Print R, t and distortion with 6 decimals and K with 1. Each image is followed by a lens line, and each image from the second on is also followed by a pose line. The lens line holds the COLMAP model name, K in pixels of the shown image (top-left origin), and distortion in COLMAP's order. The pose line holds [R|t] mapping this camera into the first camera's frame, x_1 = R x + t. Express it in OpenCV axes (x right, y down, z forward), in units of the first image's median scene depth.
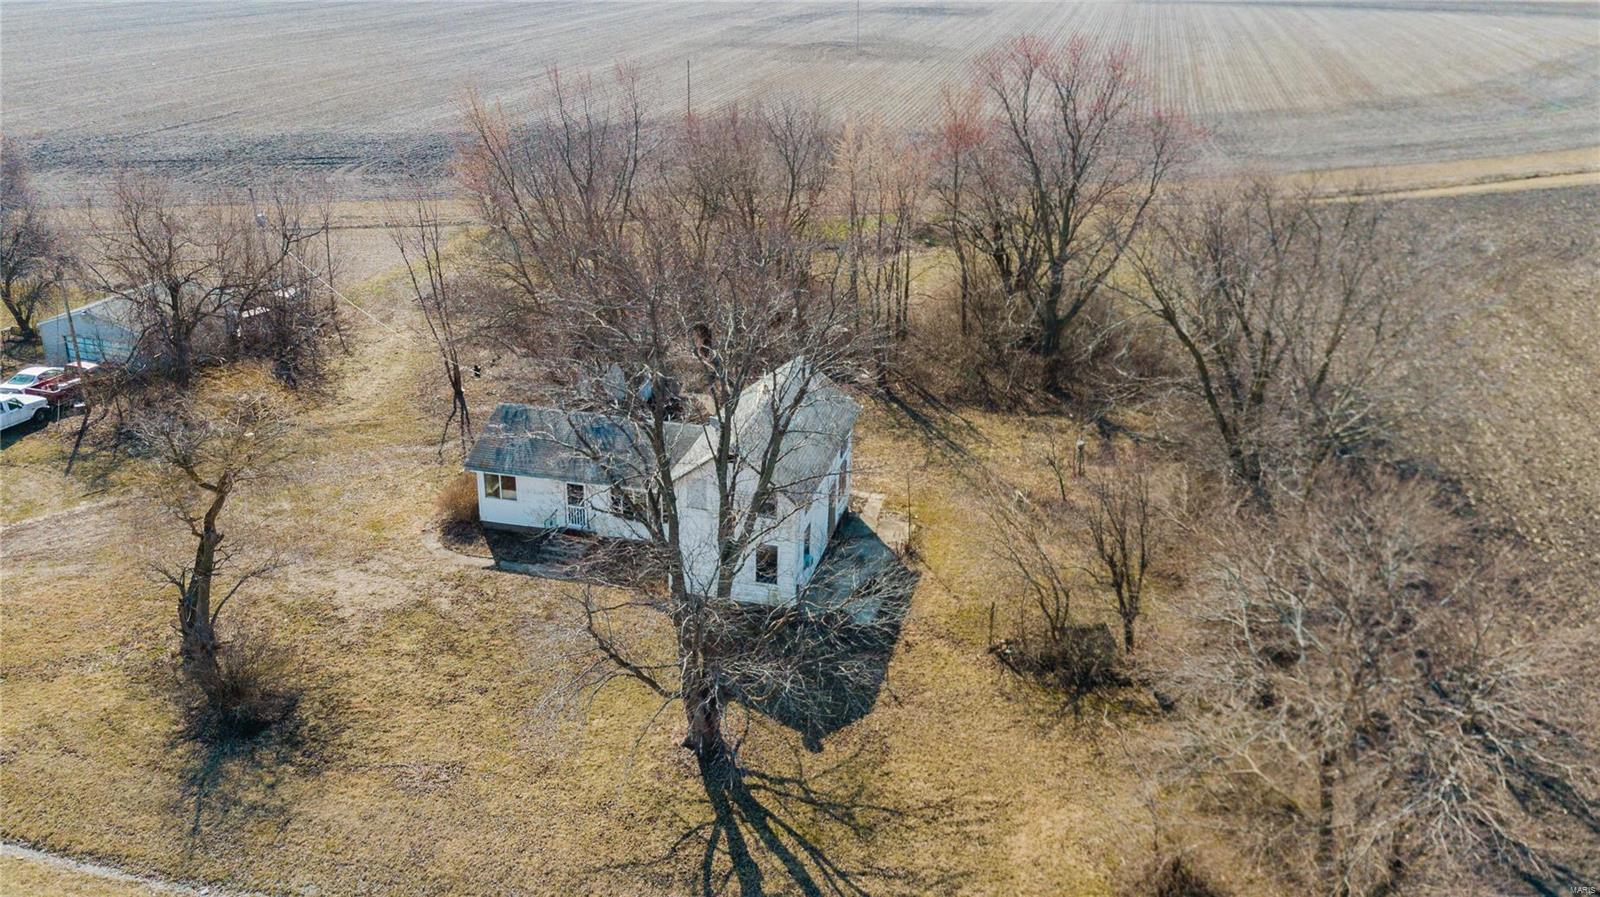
lens RADIAL K [[1282.1, 0, 749.5], [0, 1282.1, 459.1], [0, 0, 1]] dist [0.083647, 0.001776]
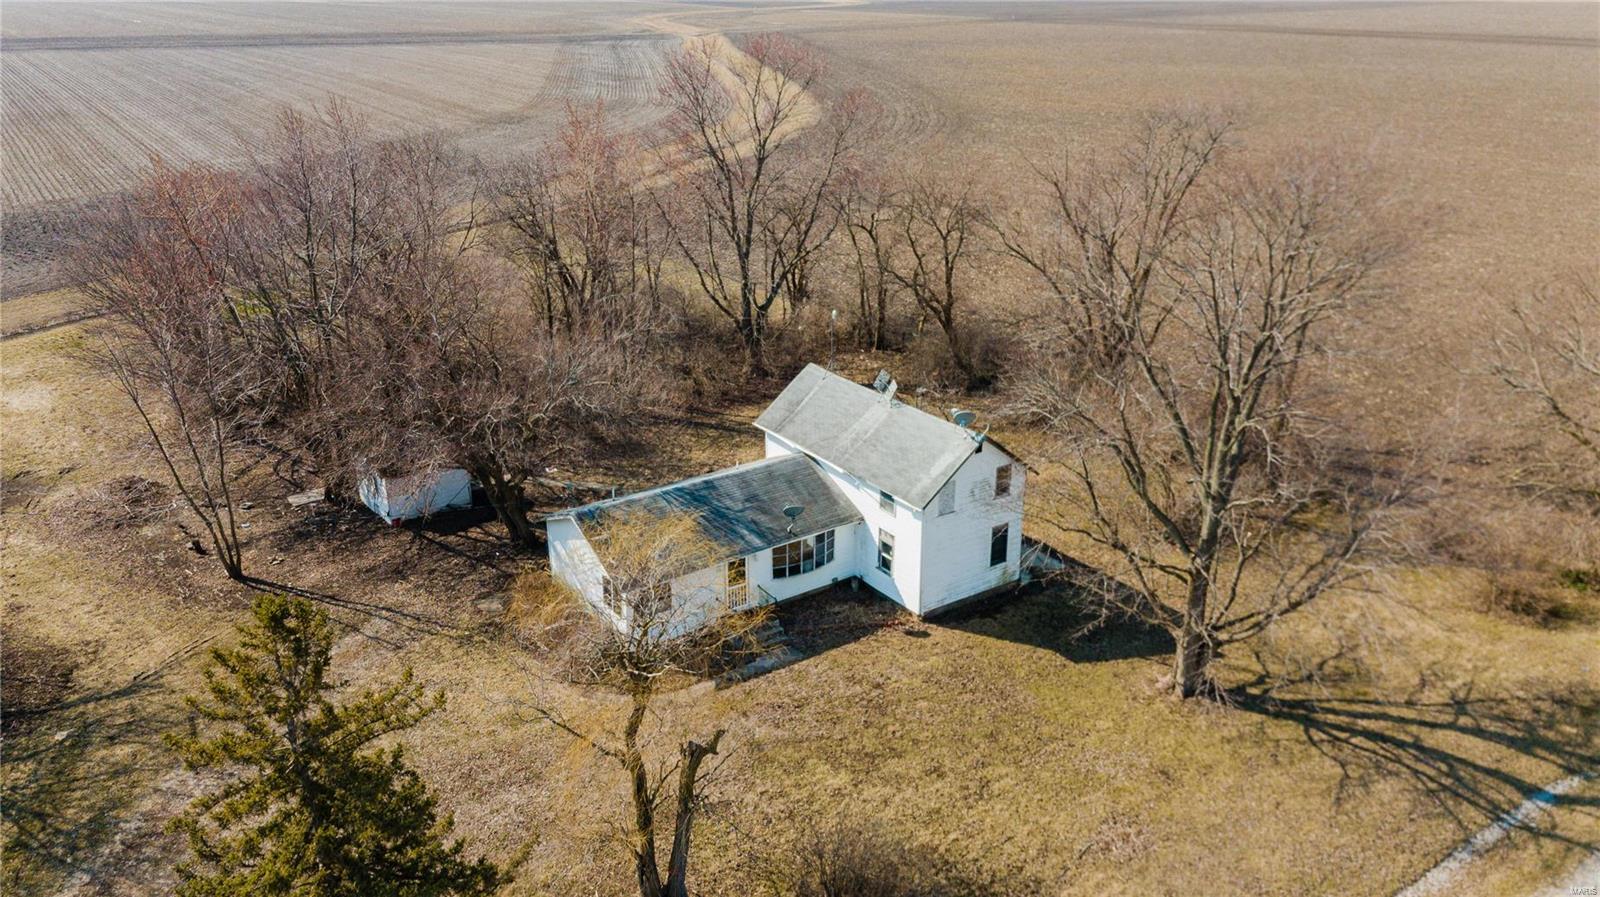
lens RADIAL K [[1257.2, 0, 809.3], [0, 1257.2, 441.6], [0, 0, 1]] dist [0.026290, 0.010966]
pose [[0.625589, -0.283435, 0.726845, -0.739943], [0.312196, 0.944770, 0.099711, -0.133257], [-0.714963, 0.164540, 0.679525, 0.401644]]
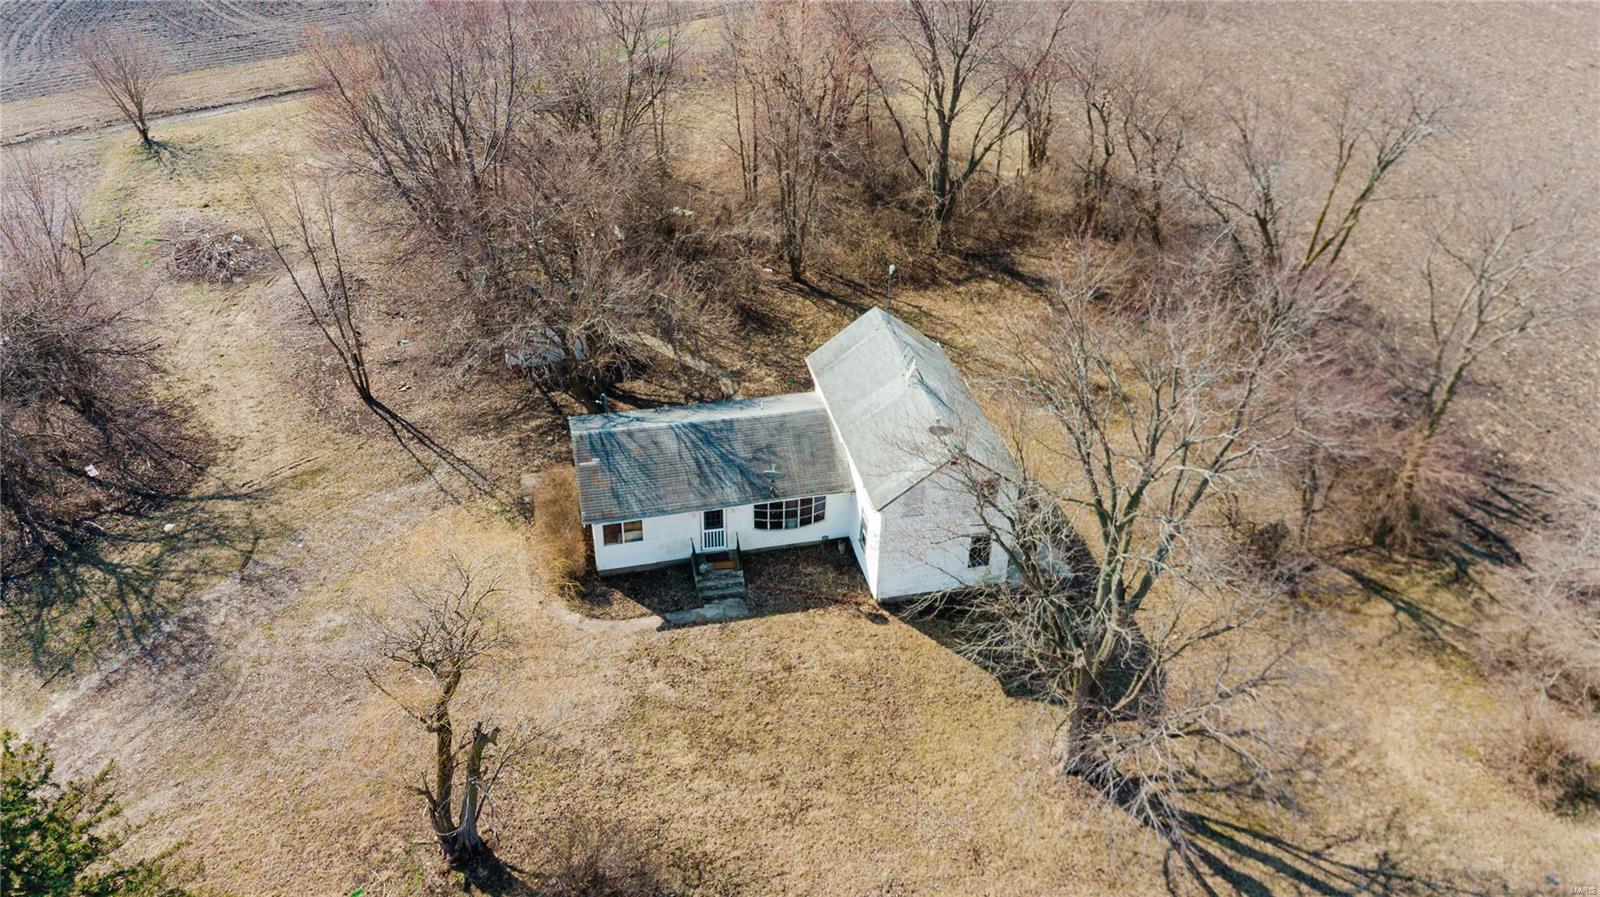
lens RADIAL K [[1257.2, 0, 794.5], [0, 1257.2, 451.2], [0, 0, 1]] dist [0.026290, 0.010966]
pose [[0.879486, -0.263852, 0.396090, -0.451486], [0.179027, 0.954538, 0.238343, -0.233339], [-0.440970, -0.138709, 0.886739, 0.208698]]
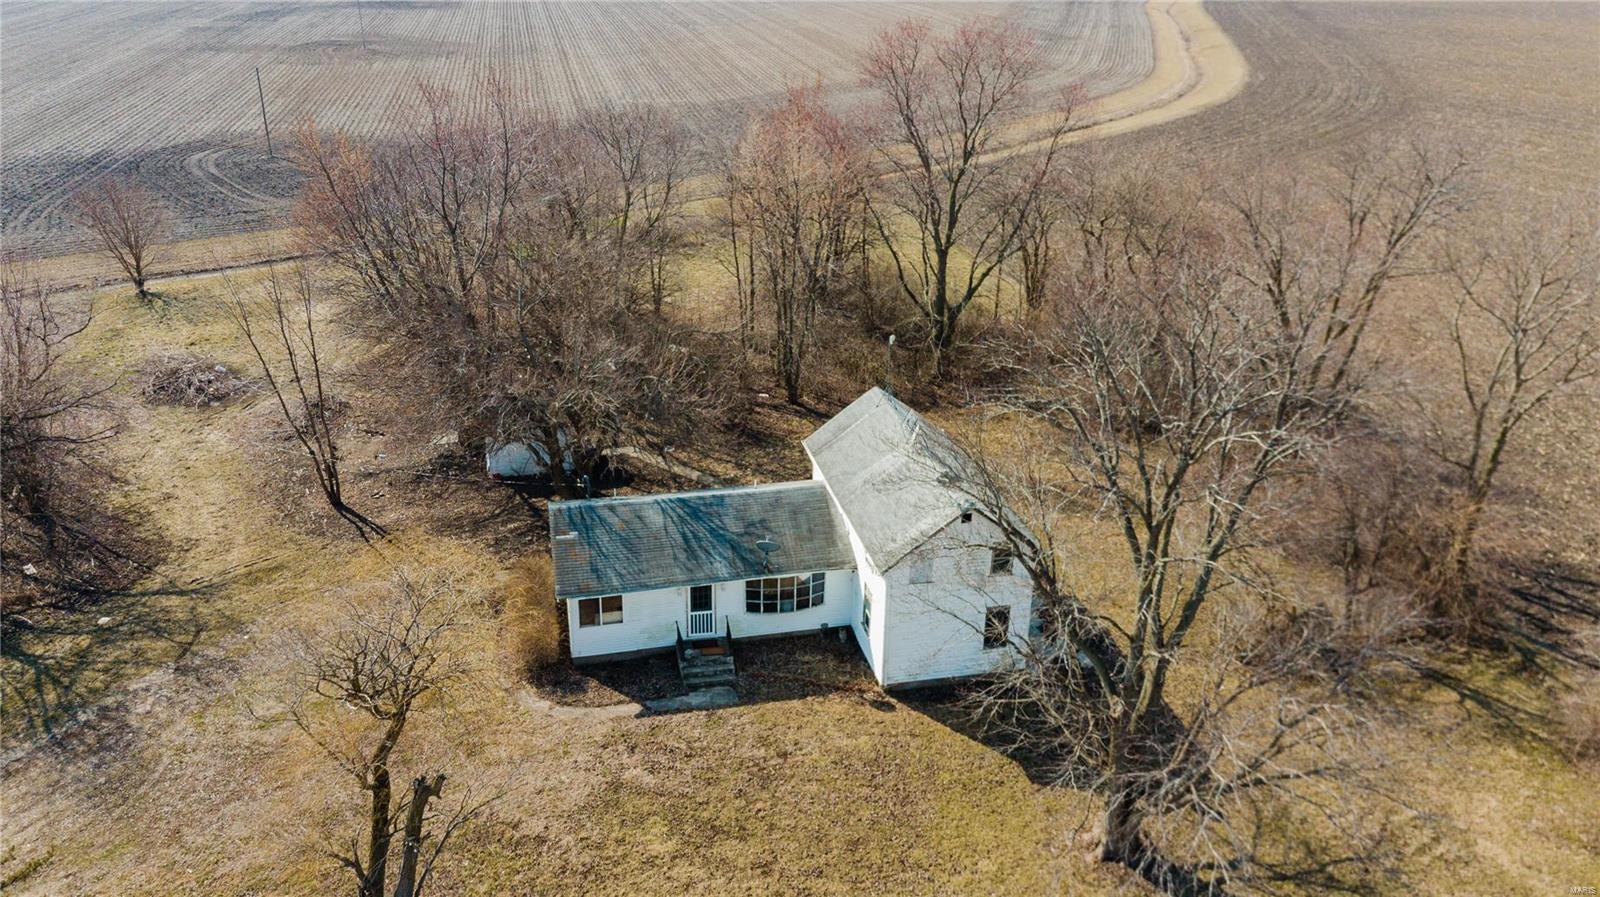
lens RADIAL K [[1257.2, 0, 795.7], [0, 1257.2, 441.8], [0, 0, 1]] dist [0.026290, 0.010966]
pose [[0.878274, -0.181213, 0.442490, -0.449234], [0.180159, 0.982616, 0.044824, -0.103260], [-0.442920, 0.040351, 0.895653, 0.261844]]
